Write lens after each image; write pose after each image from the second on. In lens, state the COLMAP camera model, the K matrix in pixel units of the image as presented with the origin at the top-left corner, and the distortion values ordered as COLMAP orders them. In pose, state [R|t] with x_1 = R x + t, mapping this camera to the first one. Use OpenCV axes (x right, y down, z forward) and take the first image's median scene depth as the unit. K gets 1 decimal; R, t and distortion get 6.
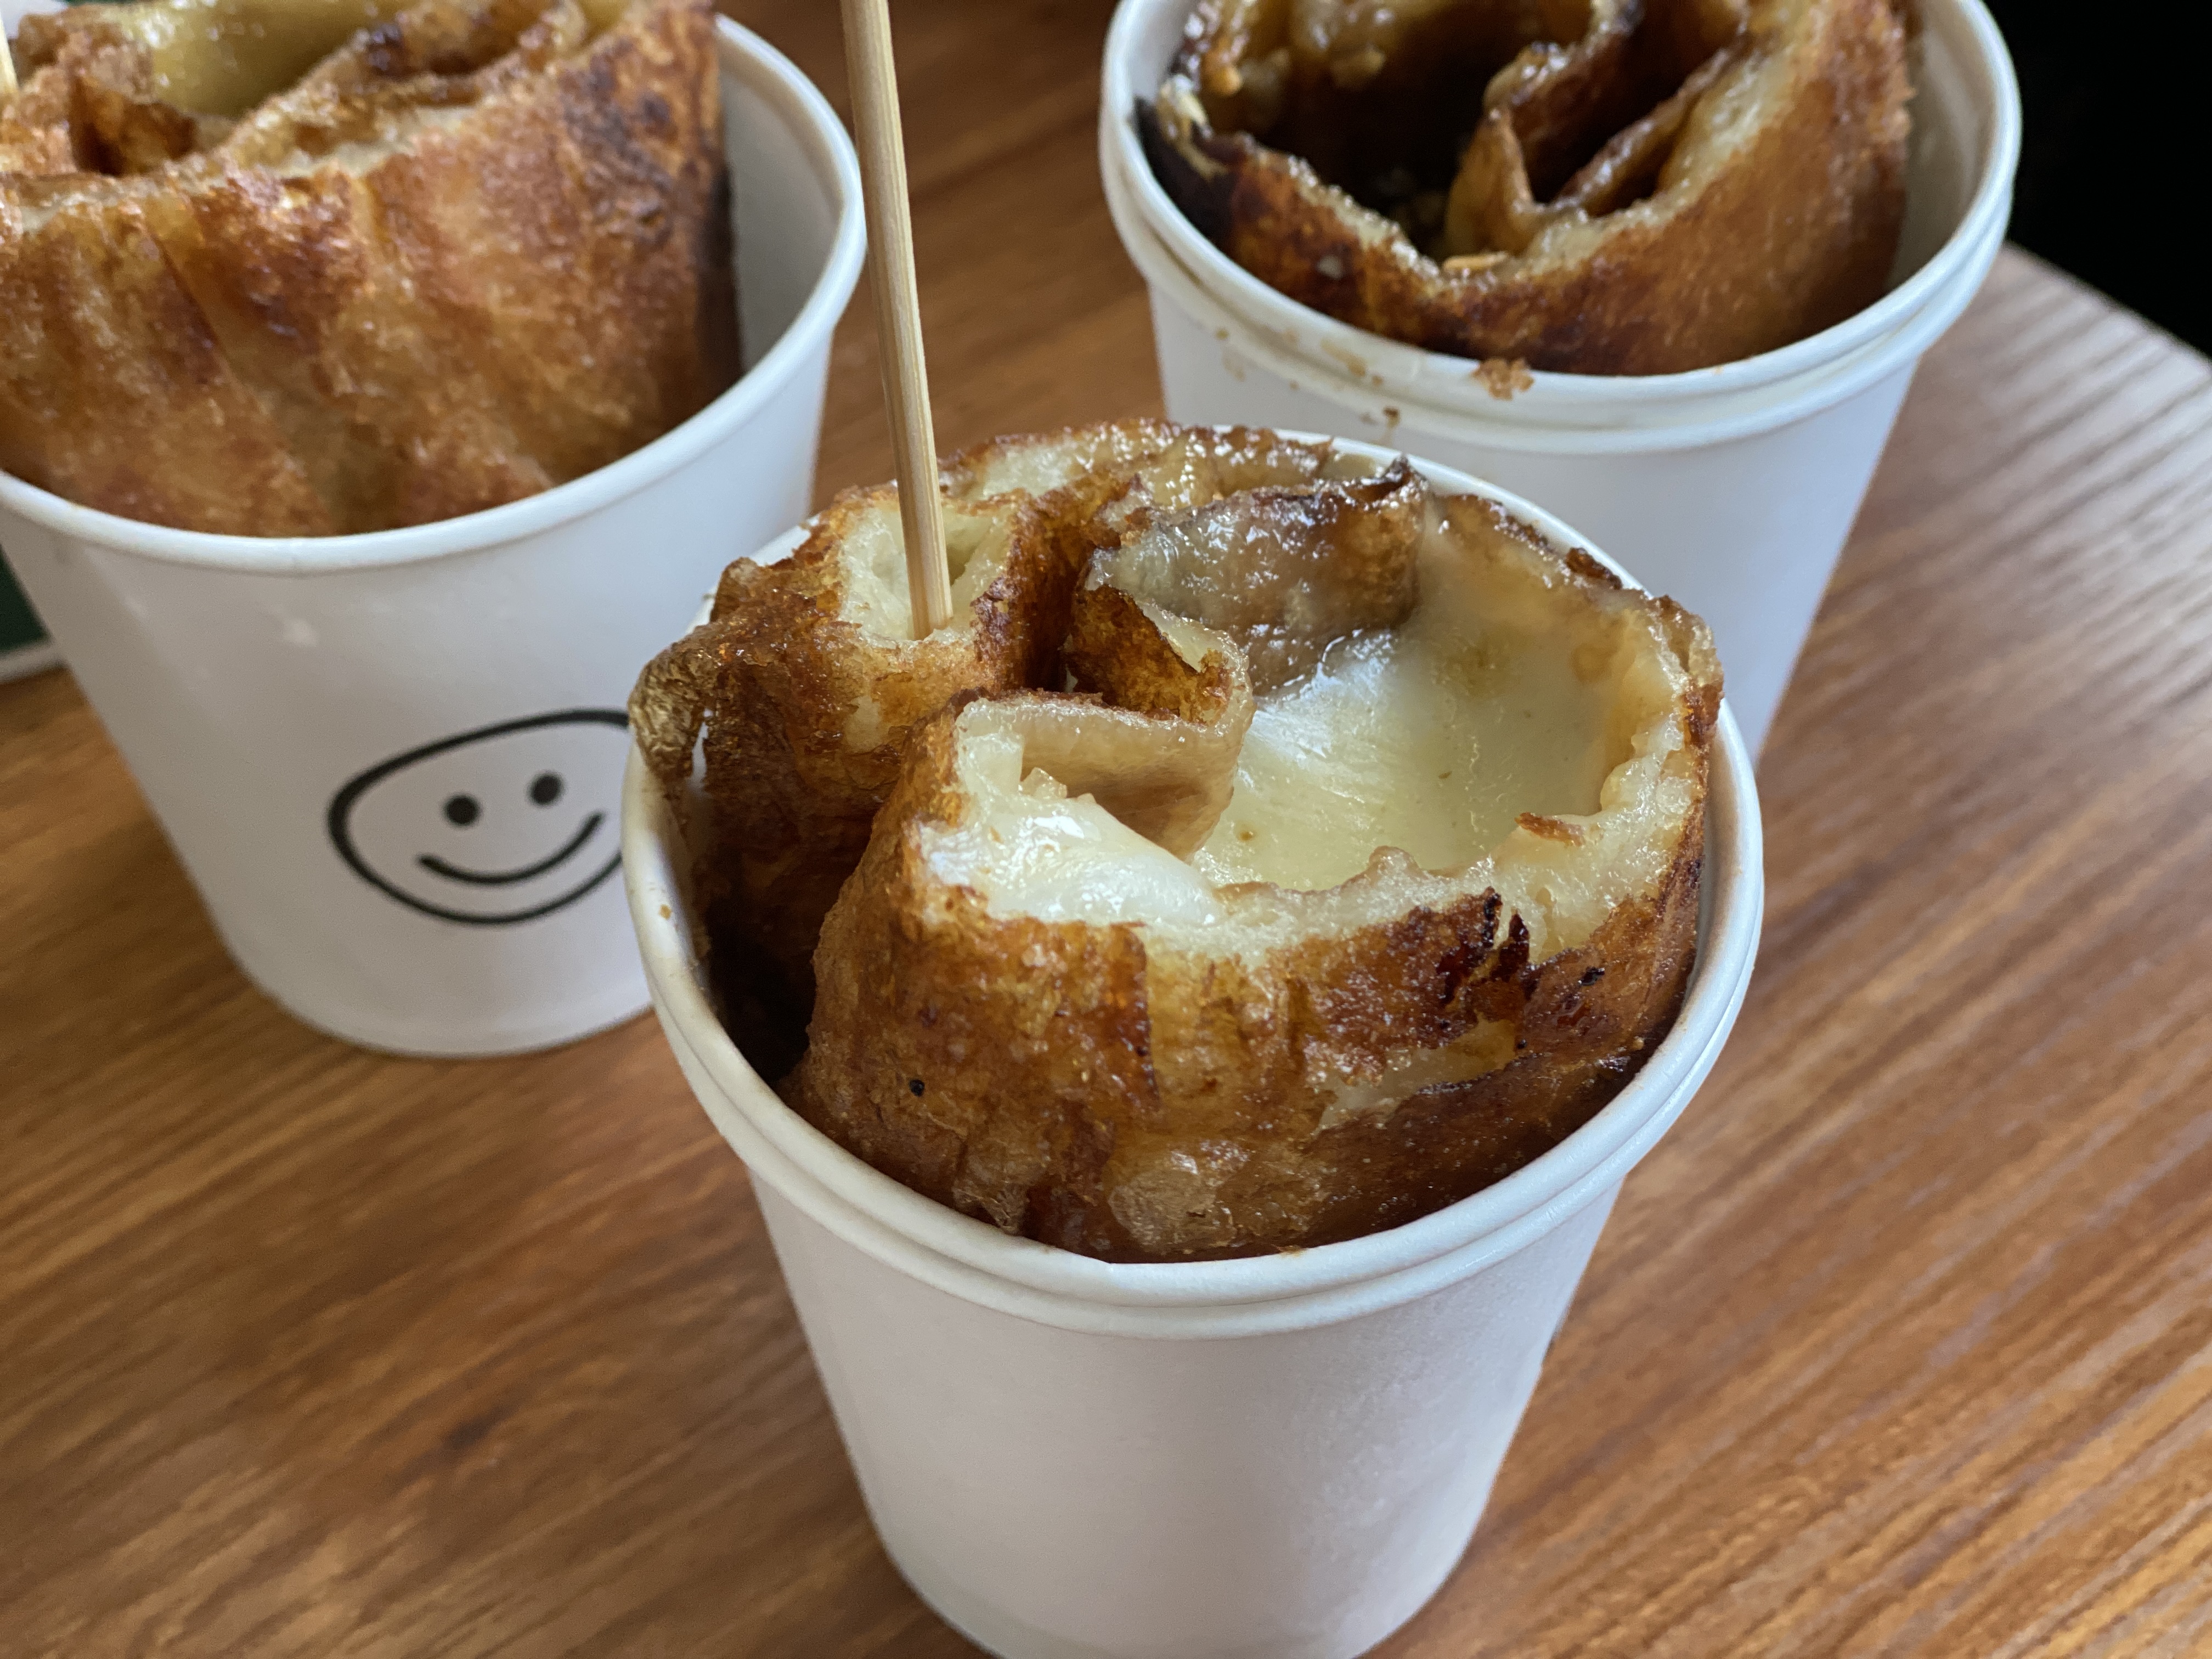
lens RADIAL K [[3362.6, 0, 1155.0], [0, 3362.6, 860.9], [0, 0, 1]] dist [0.037255, 0.000000]
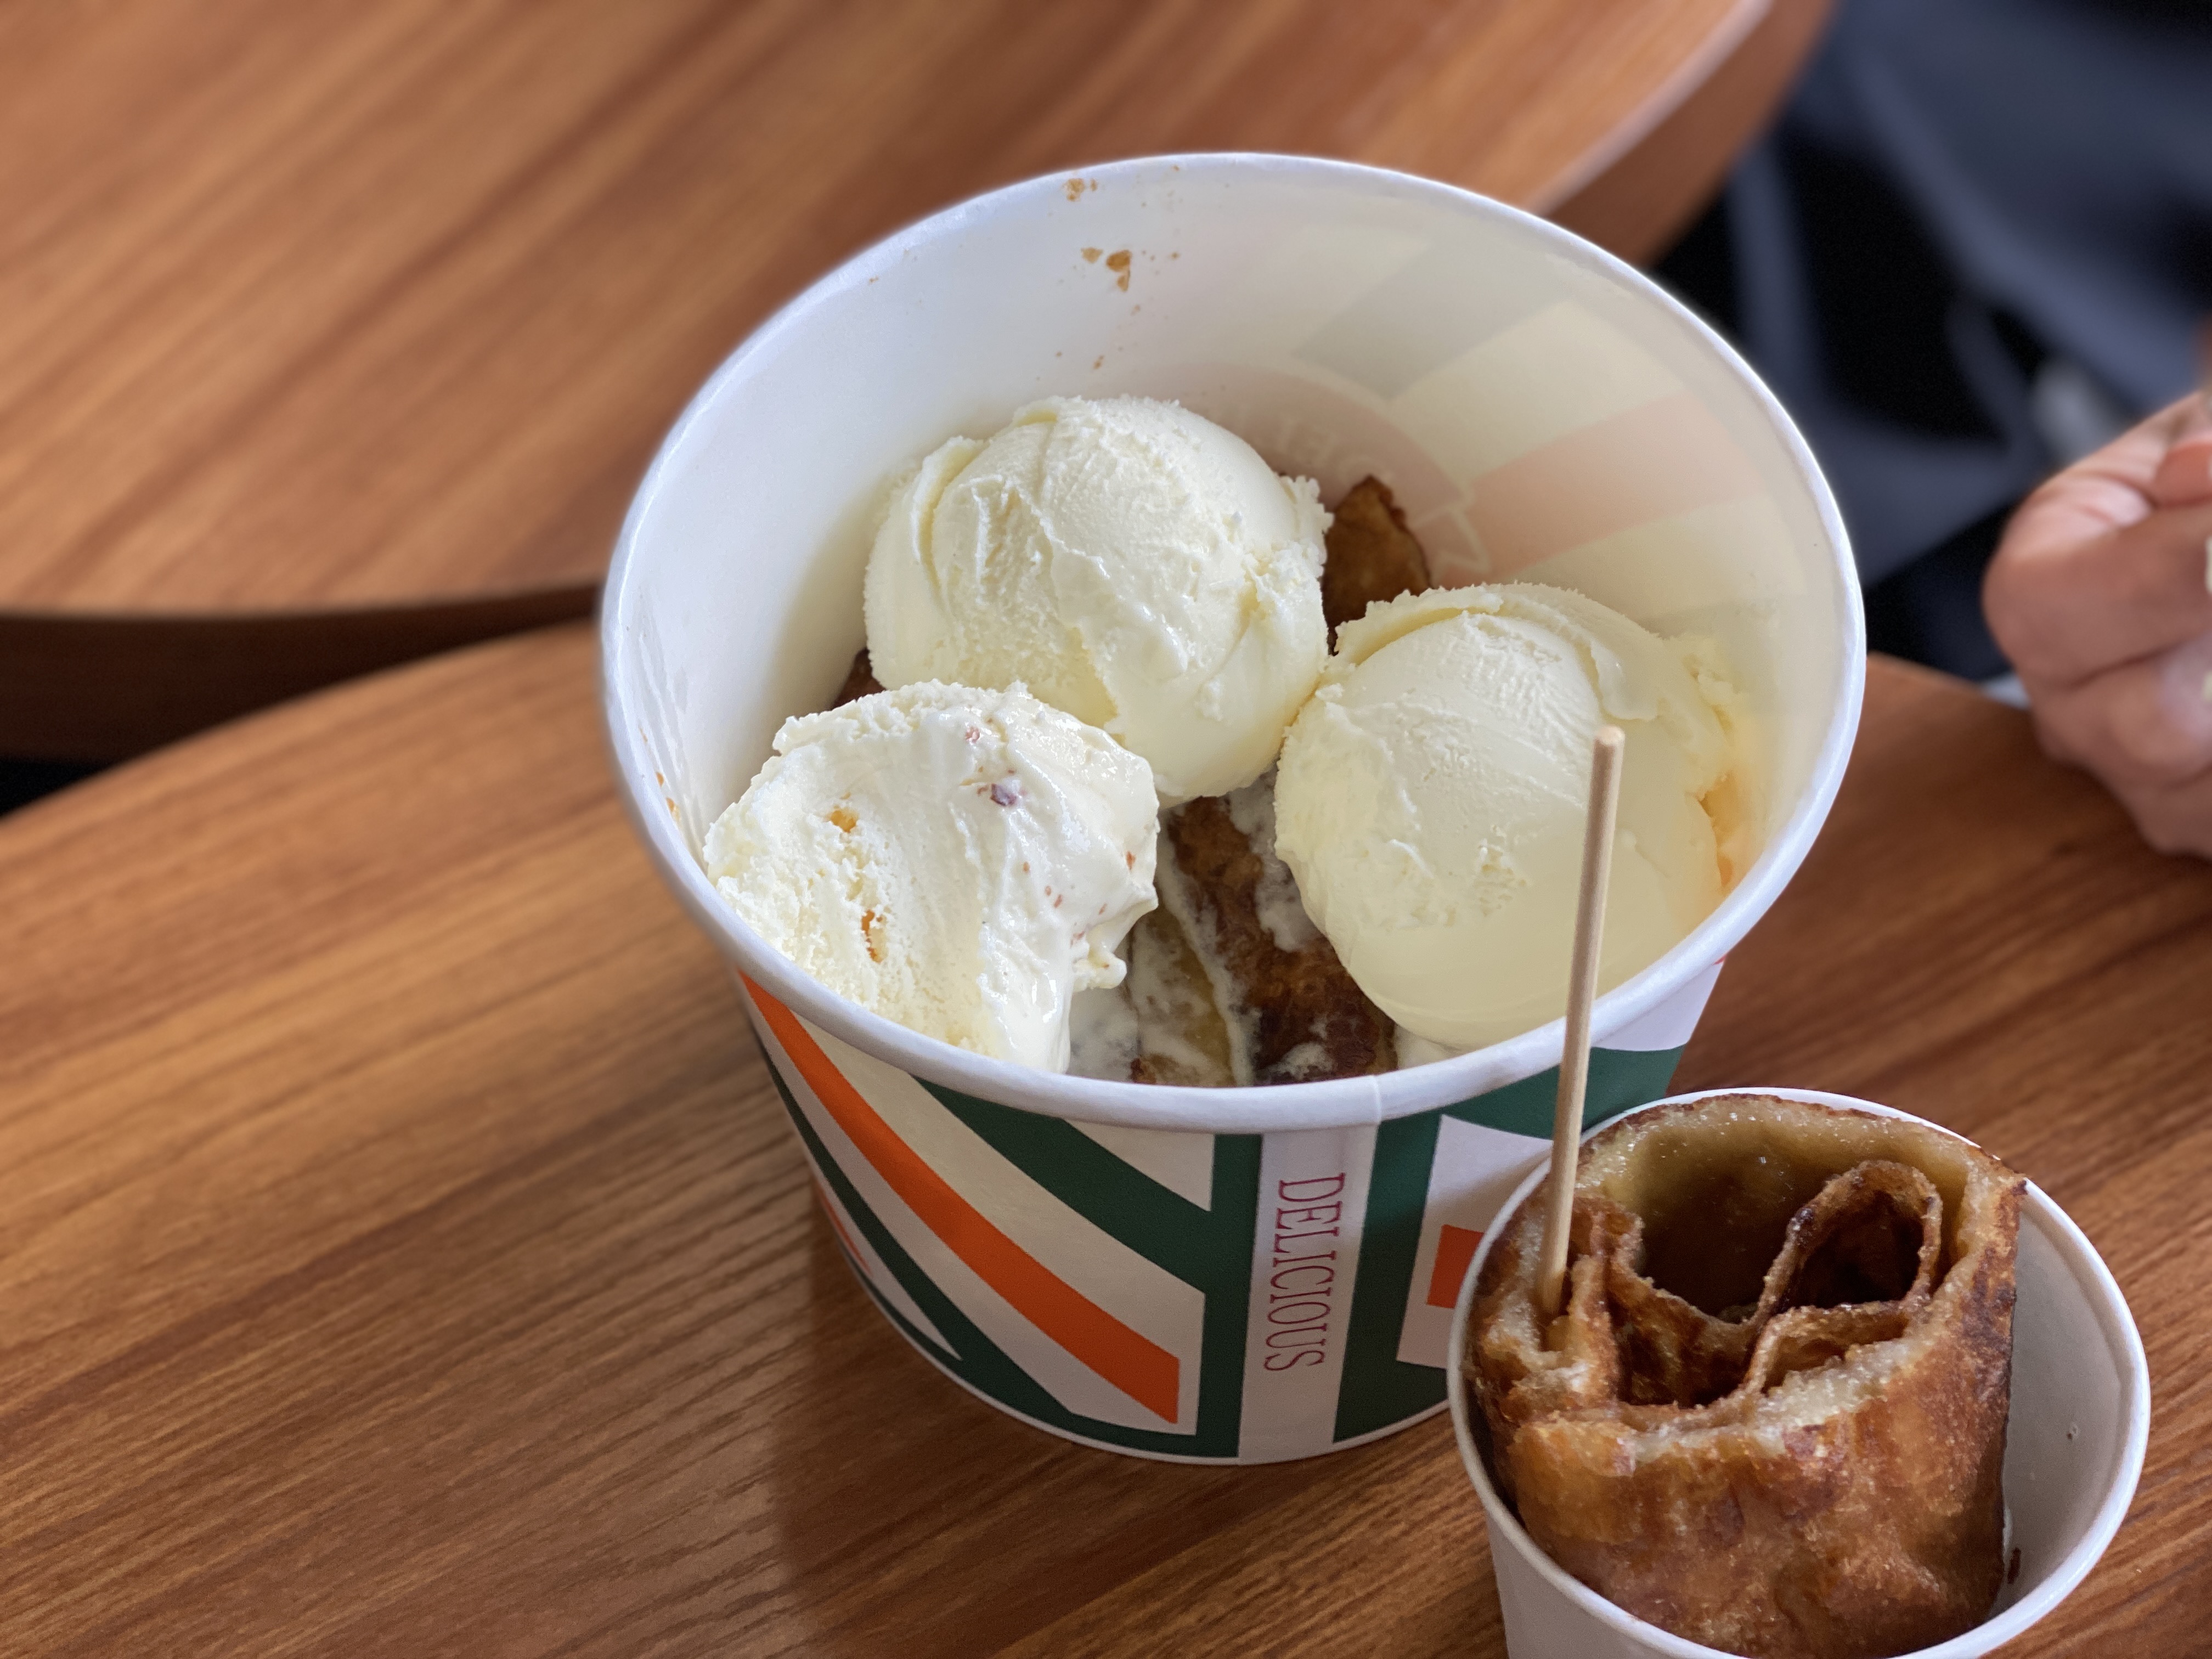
lens RADIAL K [[3362.6, 0, 1086.1], [0, 3362.6, 753.0], [0, 0, 1]] dist [0.037255, 0.000000]
pose [[0.991947, 0.075794, -0.101470, -0.412745], [-0.069768, 0.995655, 0.061671, -0.522370], [0.105703, -0.054095, 0.992925, -0.426394]]
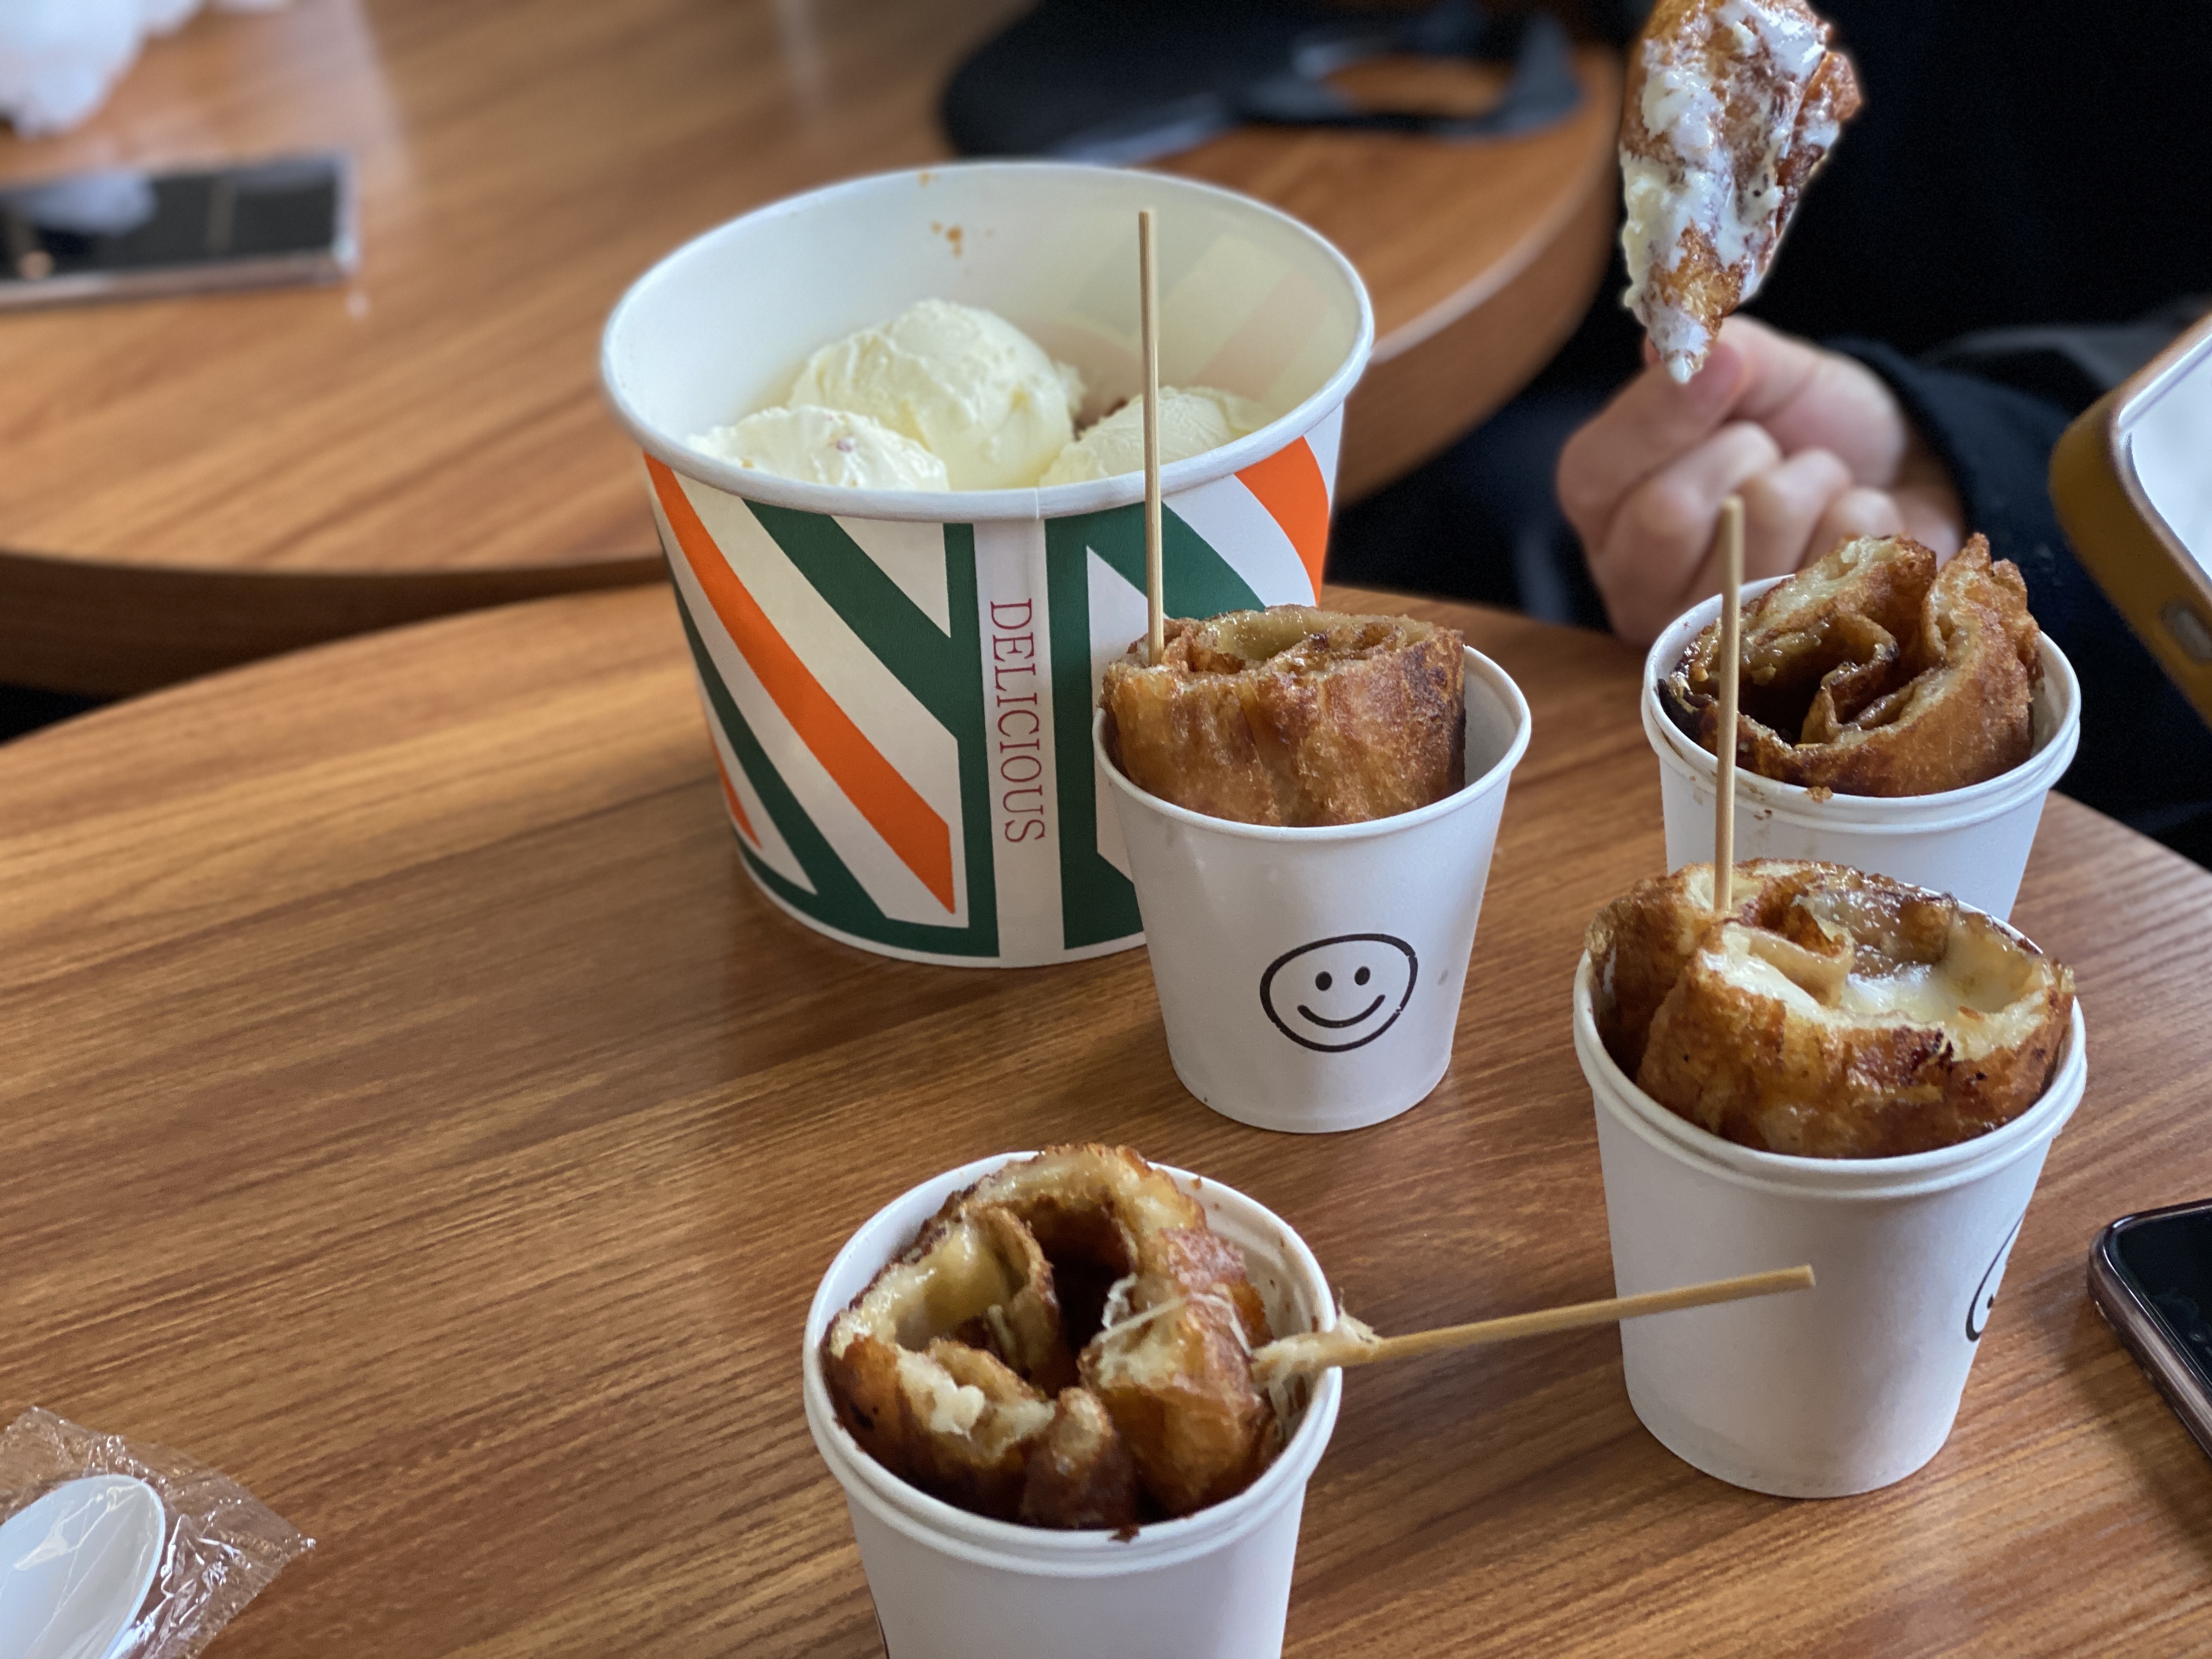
lens RADIAL K [[3362.6, 0, 1153.9], [0, 3362.6, 883.2], [0, 0, 1]] dist [0.037255, 0.000000]
pose [[0.986355, 0.054031, -0.155515, 0.018590], [-0.092467, 0.963359, -0.251773, 0.501704], [0.136213, 0.262717, 0.955210, -1.141766]]
